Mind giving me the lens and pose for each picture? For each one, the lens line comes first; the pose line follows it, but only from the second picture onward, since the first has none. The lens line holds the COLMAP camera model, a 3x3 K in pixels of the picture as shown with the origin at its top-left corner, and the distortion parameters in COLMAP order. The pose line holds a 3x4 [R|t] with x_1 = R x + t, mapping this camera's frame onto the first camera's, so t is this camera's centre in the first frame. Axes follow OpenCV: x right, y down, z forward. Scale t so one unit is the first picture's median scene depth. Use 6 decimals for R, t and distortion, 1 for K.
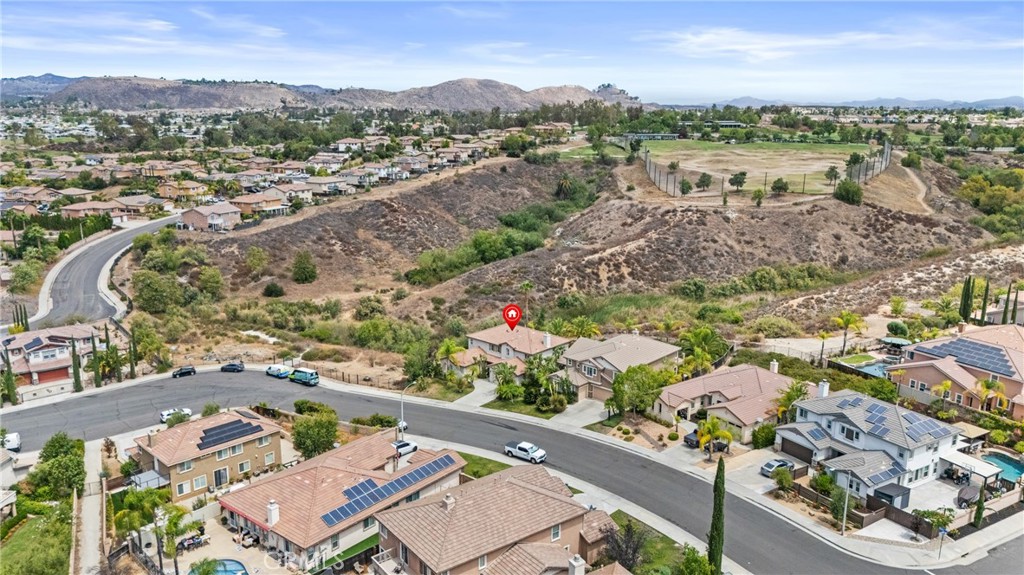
lens RADIAL K [[752.2, 0, 512.0], [0, 752.2, 287.5], [0, 0, 1]] dist [0.091634, -0.111850]
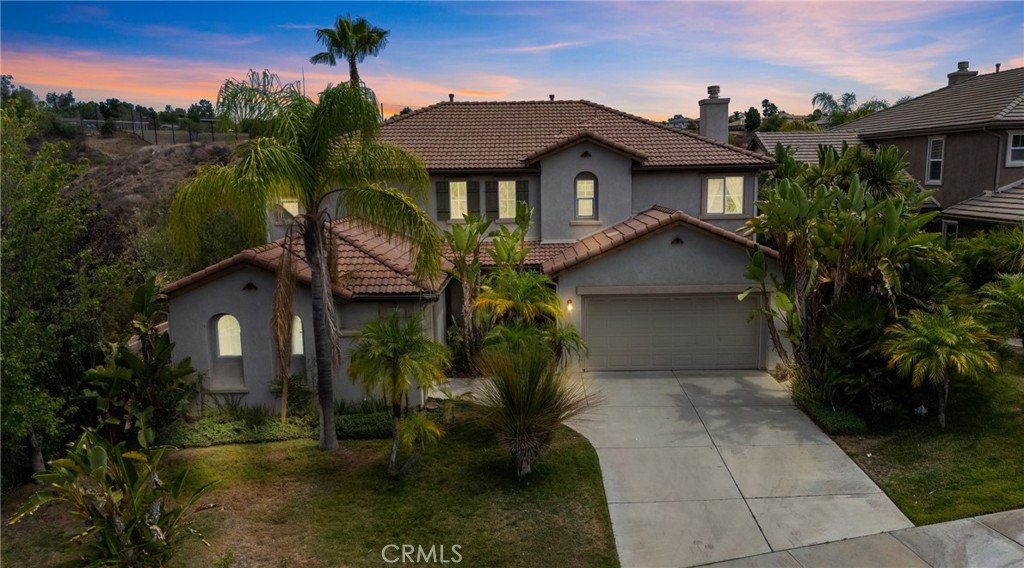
lens RADIAL K [[803.3, 0, 537.6], [0, 803.3, 285.9], [0, 0, 1]] dist [0.043548, -0.001860]
pose [[0.739576, -0.117796, 0.662685, -0.065111], [0.172809, 0.984794, -0.017807, 0.049937], [-0.650511, 0.127687, 0.748687, 0.402082]]
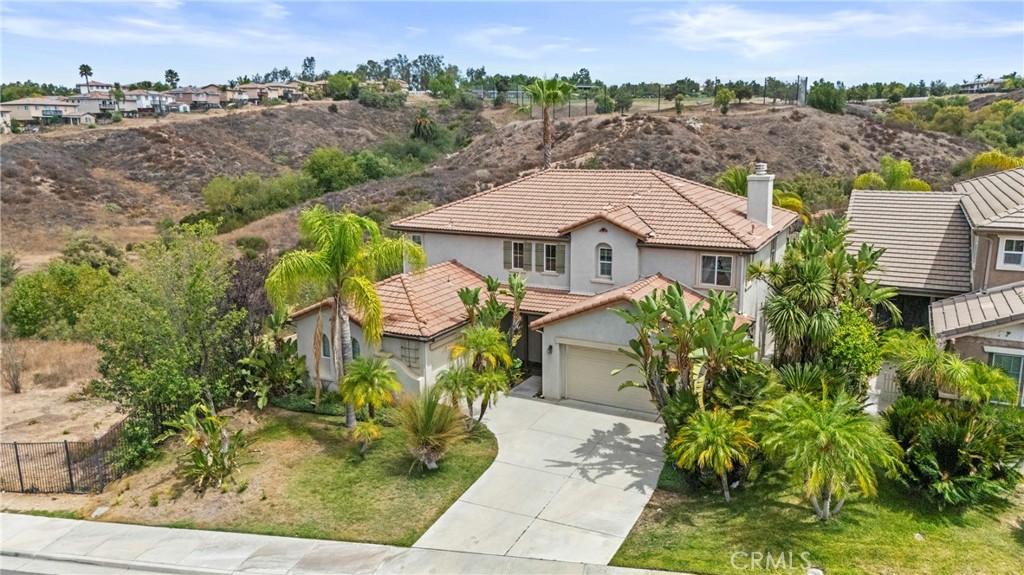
lens RADIAL K [[752.2, 0, 512.0], [0, 752.2, 287.5], [0, 0, 1]] dist [0.091634, -0.111850]
pose [[0.969005, -0.066791, 0.237840, -0.040309], [0.071198, 0.997412, -0.009976, 0.043559], [-0.236558, 0.026601, 0.971253, 0.364405]]
